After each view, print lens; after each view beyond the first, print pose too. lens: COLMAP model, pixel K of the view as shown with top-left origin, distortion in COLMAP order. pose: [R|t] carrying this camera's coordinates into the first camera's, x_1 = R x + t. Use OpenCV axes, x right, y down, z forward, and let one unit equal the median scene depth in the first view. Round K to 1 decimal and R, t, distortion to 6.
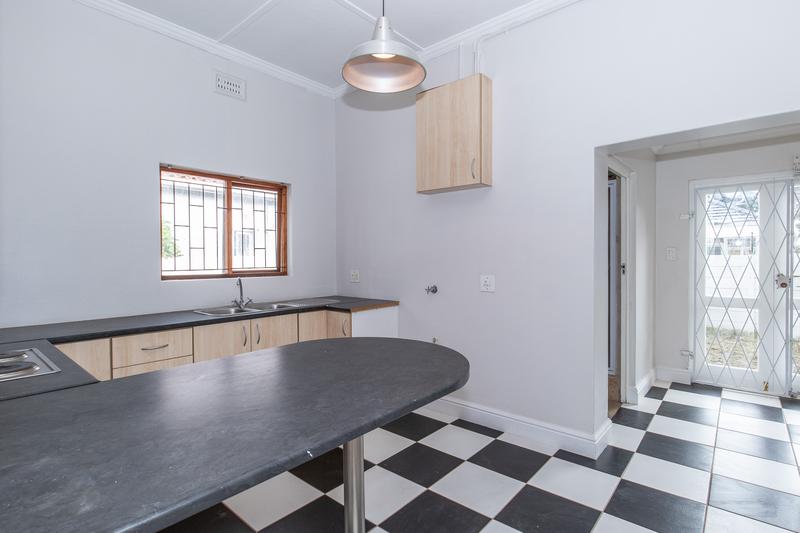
lens RADIAL K [[406.5, 0, 400.0], [0, 406.5, 266.5], [0, 0, 1]] dist [-0.003419, -0.001069]
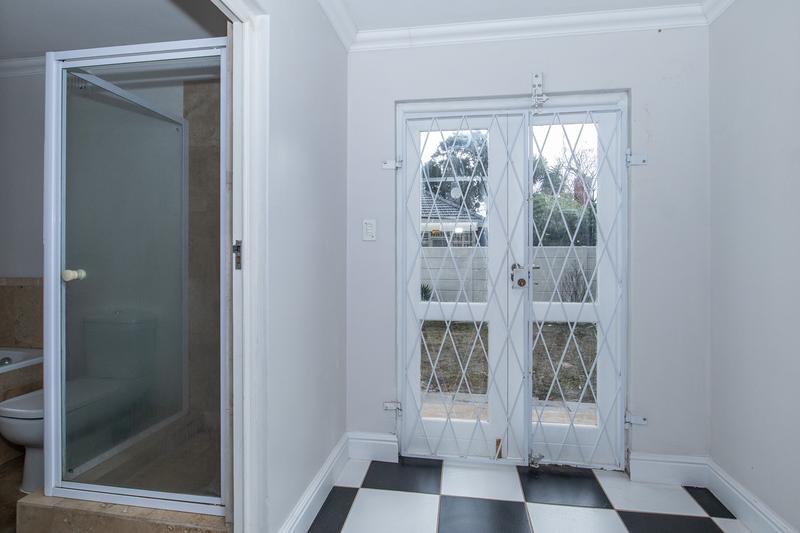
lens RADIAL K [[425.1, 0, 398.3], [0, 425.1, 256.6], [0, 0, 1]] dist [-0.002723, -0.001280]
pose [[0.845602, 0.004963, 0.533790, 0.436120], [0.002073, 0.999919, -0.012582, 0.013421], [-0.533809, 0.011746, 0.845523, 0.541515]]
